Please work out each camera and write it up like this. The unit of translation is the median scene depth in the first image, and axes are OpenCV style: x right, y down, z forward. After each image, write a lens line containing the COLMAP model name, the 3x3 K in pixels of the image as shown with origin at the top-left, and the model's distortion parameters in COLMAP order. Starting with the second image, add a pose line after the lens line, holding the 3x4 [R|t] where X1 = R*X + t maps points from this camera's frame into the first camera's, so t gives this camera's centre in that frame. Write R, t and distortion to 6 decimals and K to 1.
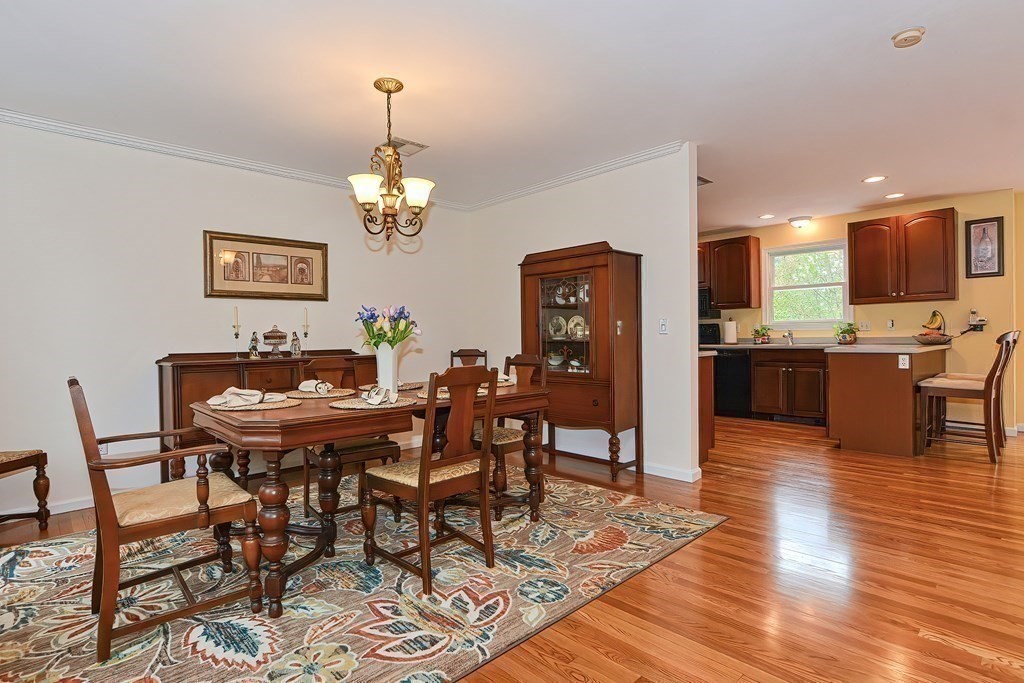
lens RADIAL K [[509.5, 0, 512.0], [0, 509.5, 341.5], [0, 0, 1]] dist [-0.006459, 0.000307]
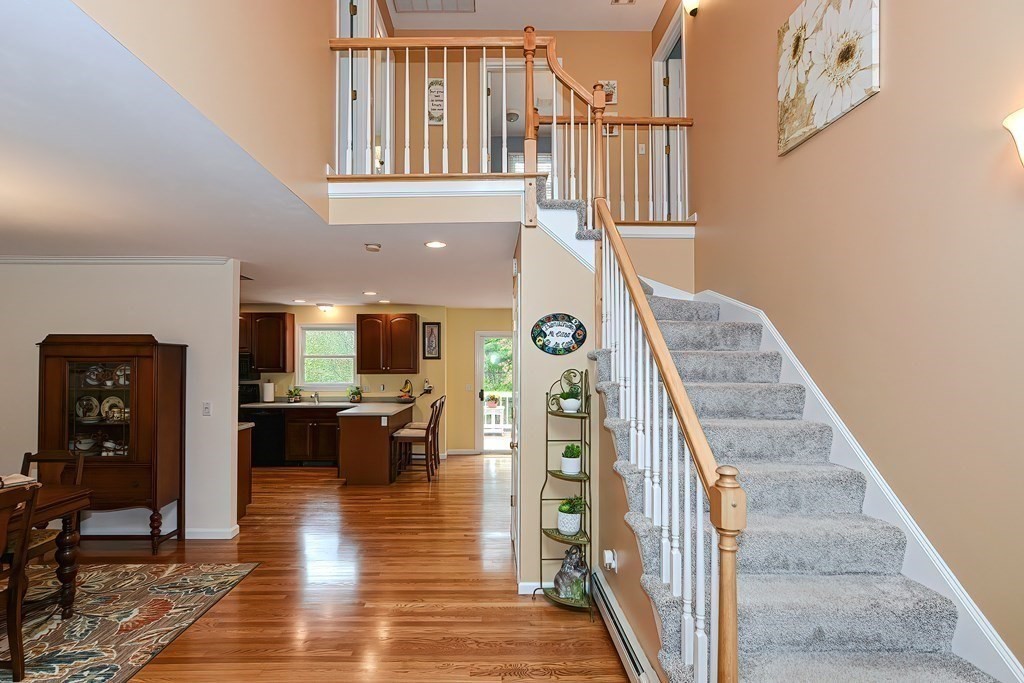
lens RADIAL K [[490.1, 0, 496.6], [0, 490.1, 360.0], [0, 0, 1]] dist [-0.040641, 0.017933]
pose [[0.671268, 0.025904, 0.740762, -0.077894], [-0.004491, 0.999513, -0.030883, -0.107817], [-0.741201, 0.017404, 0.671057, -0.228197]]
